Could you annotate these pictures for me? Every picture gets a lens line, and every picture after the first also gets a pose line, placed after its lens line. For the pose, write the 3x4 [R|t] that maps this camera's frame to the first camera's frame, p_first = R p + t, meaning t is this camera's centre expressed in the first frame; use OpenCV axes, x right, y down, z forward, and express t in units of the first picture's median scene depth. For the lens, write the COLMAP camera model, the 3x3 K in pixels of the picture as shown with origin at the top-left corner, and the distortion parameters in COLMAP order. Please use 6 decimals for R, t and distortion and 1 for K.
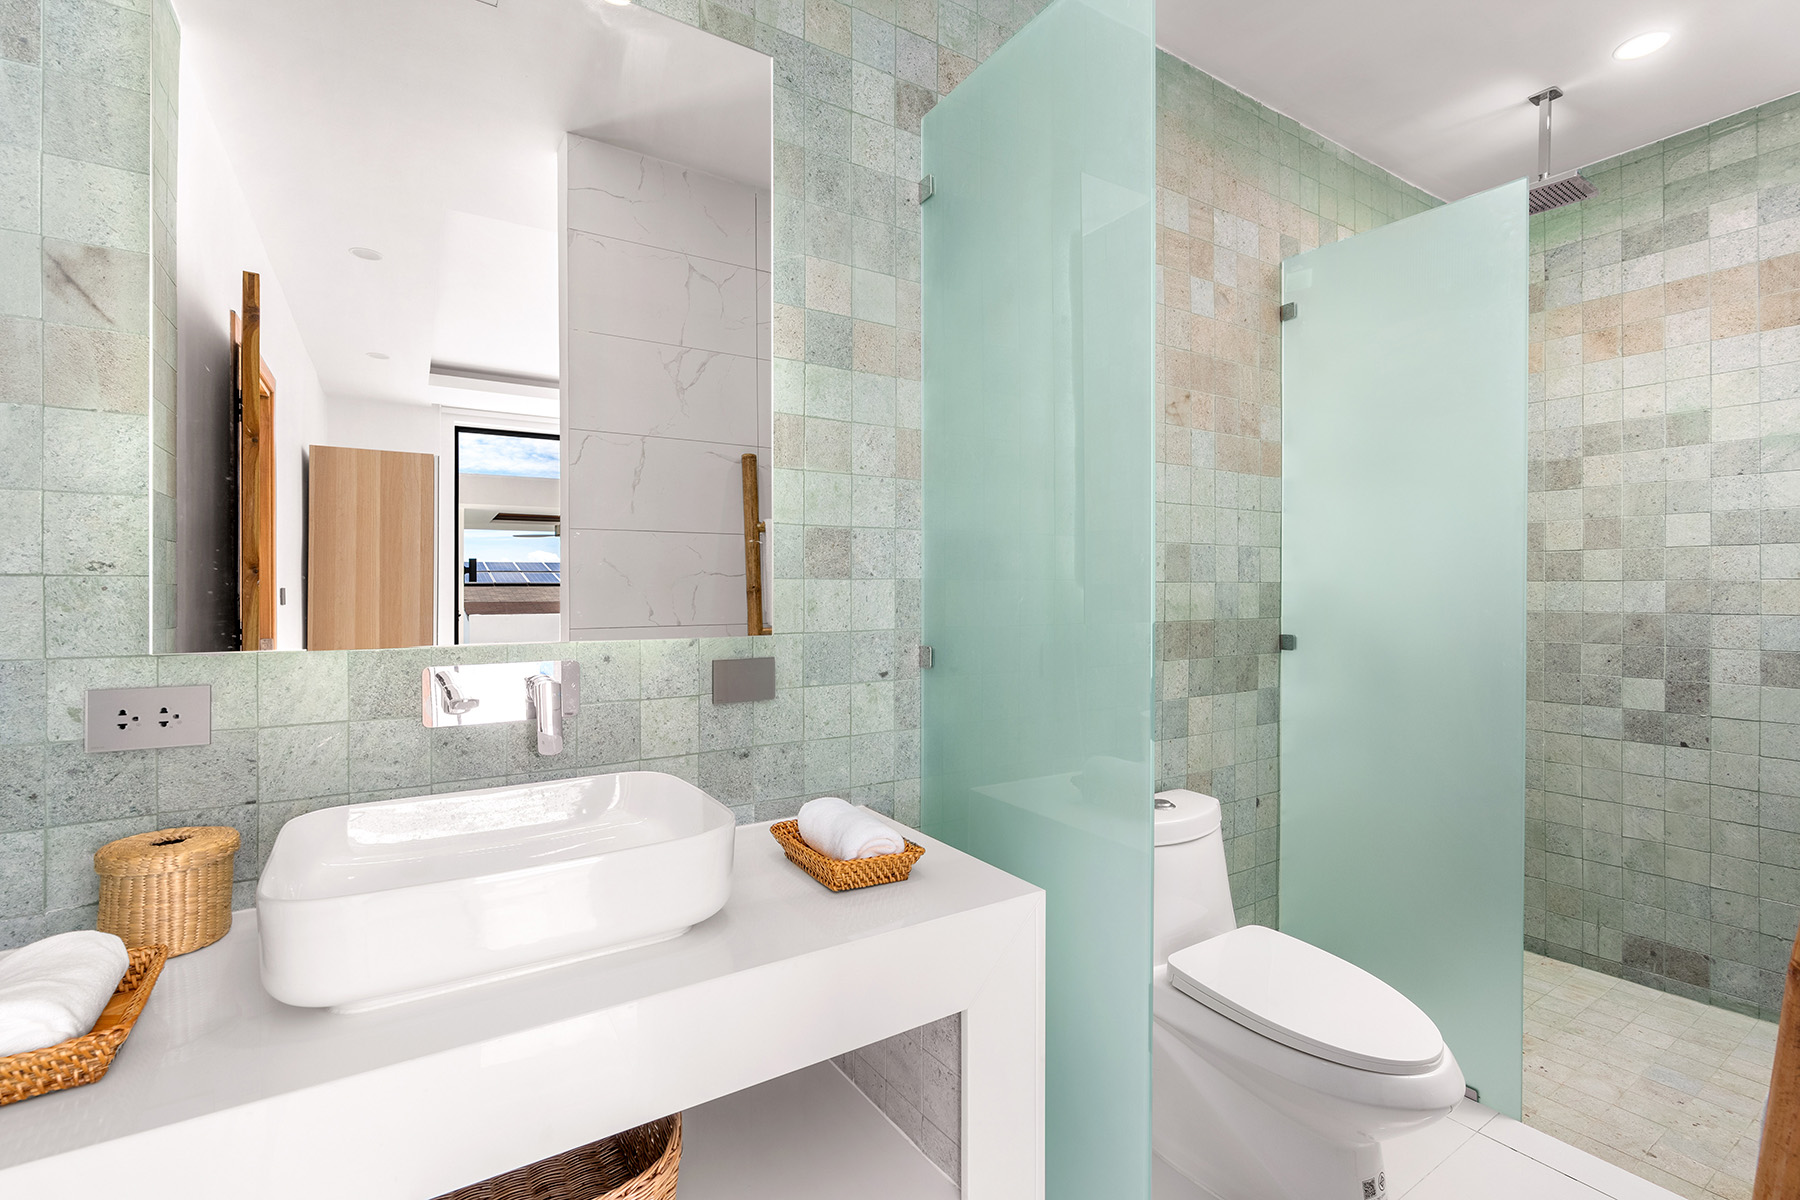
lens RADIAL K [[824.0, 0, 905.1], [0, 824.0, 595.2], [0, 0, 1]] dist [-0.011086, 0.004877]
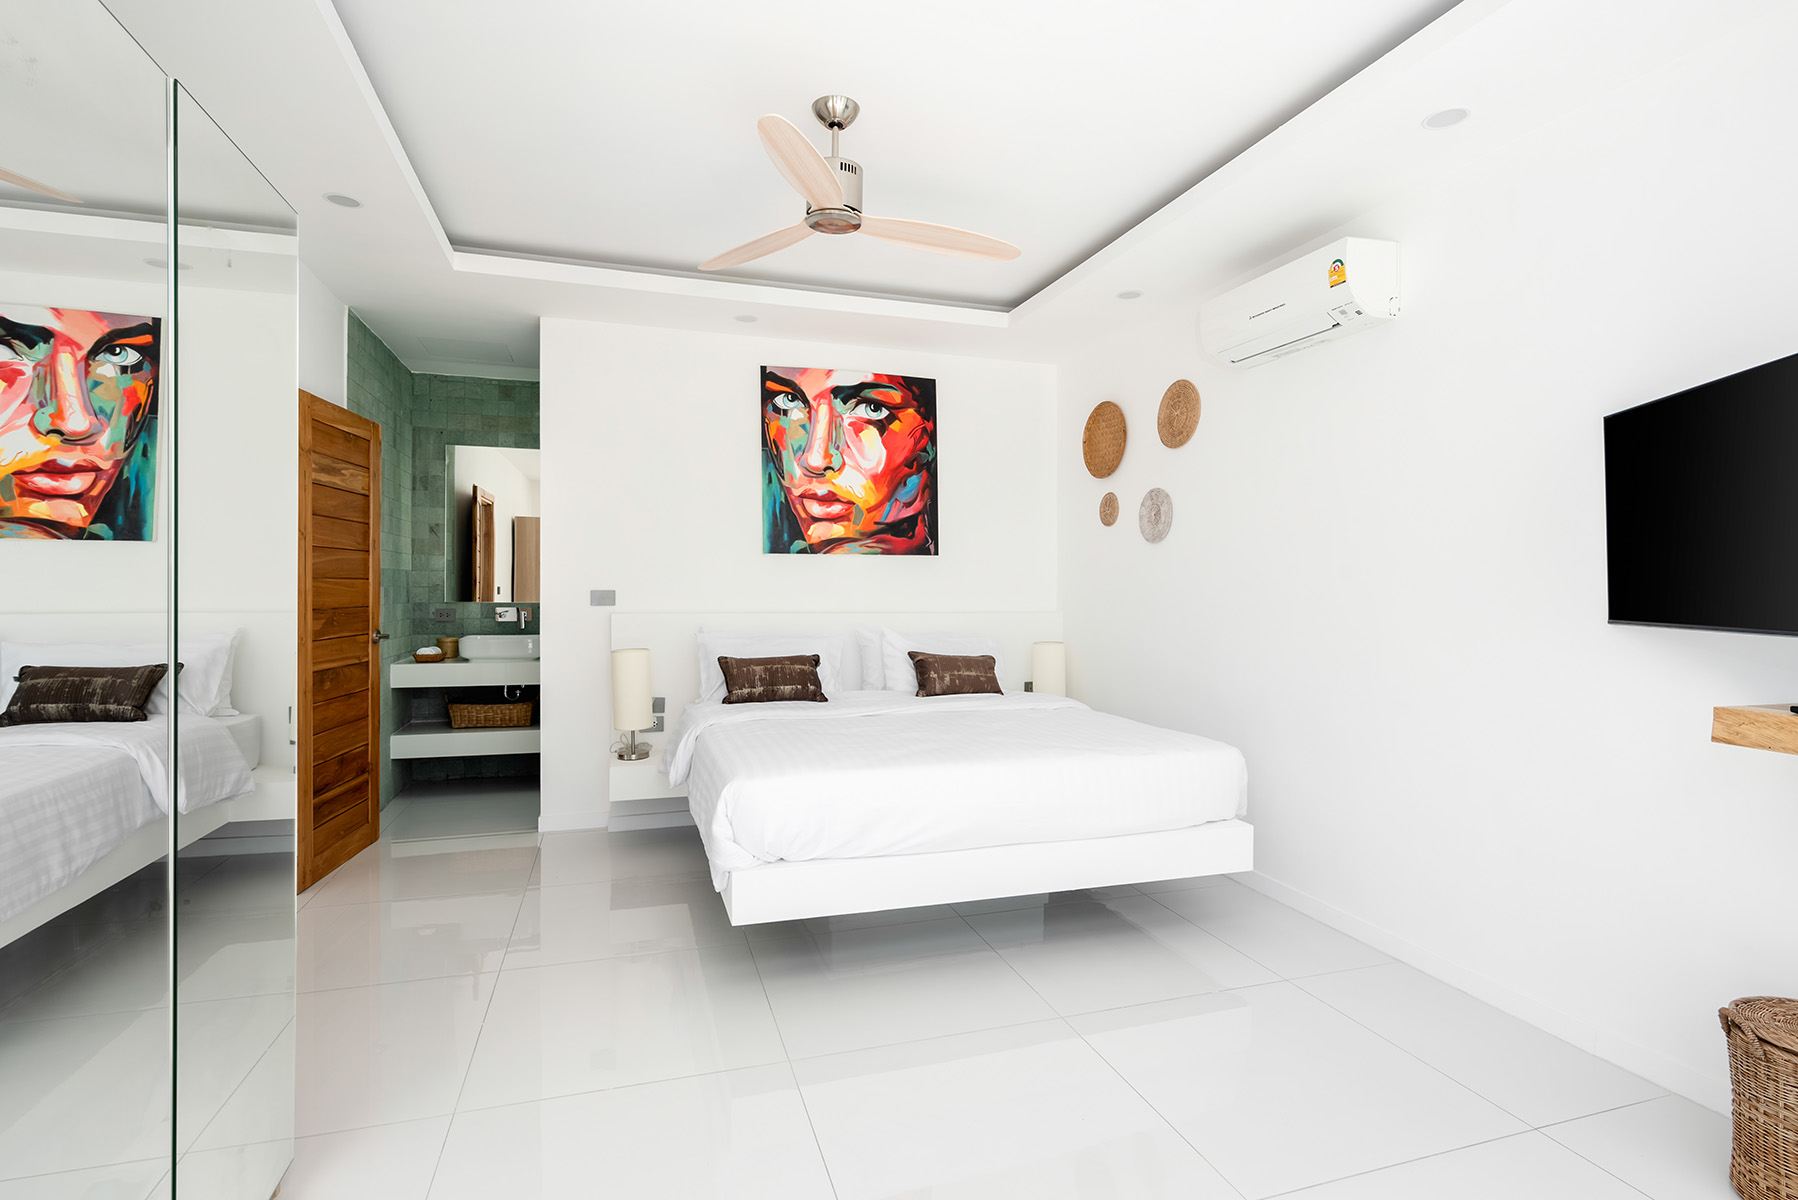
lens RADIAL K [[900.4, 0, 910.3], [0, 900.4, 603.0], [0, 0, 1]] dist [-0.007743, -0.002039]
pose [[0.962404, 0.013999, -0.271261, 3.404010], [-0.010925, 0.999858, 0.012839, -0.030252], [0.271402, -0.009393, 0.962420, -3.622751]]
